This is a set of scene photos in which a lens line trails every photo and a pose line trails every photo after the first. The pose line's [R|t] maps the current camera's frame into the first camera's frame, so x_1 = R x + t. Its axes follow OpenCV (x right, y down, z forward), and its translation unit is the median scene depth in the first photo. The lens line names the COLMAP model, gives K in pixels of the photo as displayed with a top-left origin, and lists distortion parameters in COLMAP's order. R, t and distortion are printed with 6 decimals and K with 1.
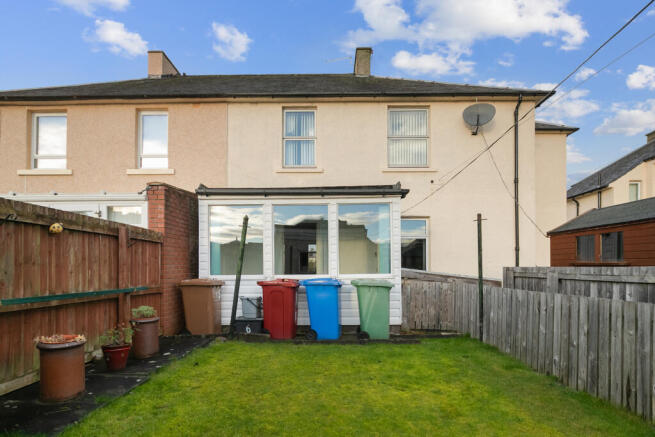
lens RADIAL K [[350.3, 0, 327.5], [0, 350.3, 218.5], [0, 0, 1]] dist [0.000061, -0.000002]
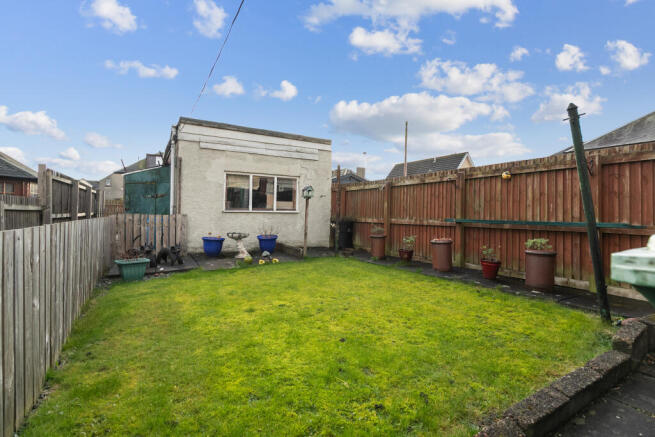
lens RADIAL K [[298.5, 0, 329.5], [0, 298.5, 219.9], [0, 0, 1]] dist [-0.003737, -0.000245]
pose [[-0.848949, 0.006925, -0.528430, 0.516873], [0.067242, 0.993203, -0.095012, 0.286575], [0.524180, -0.116193, -0.843644, 1.692112]]
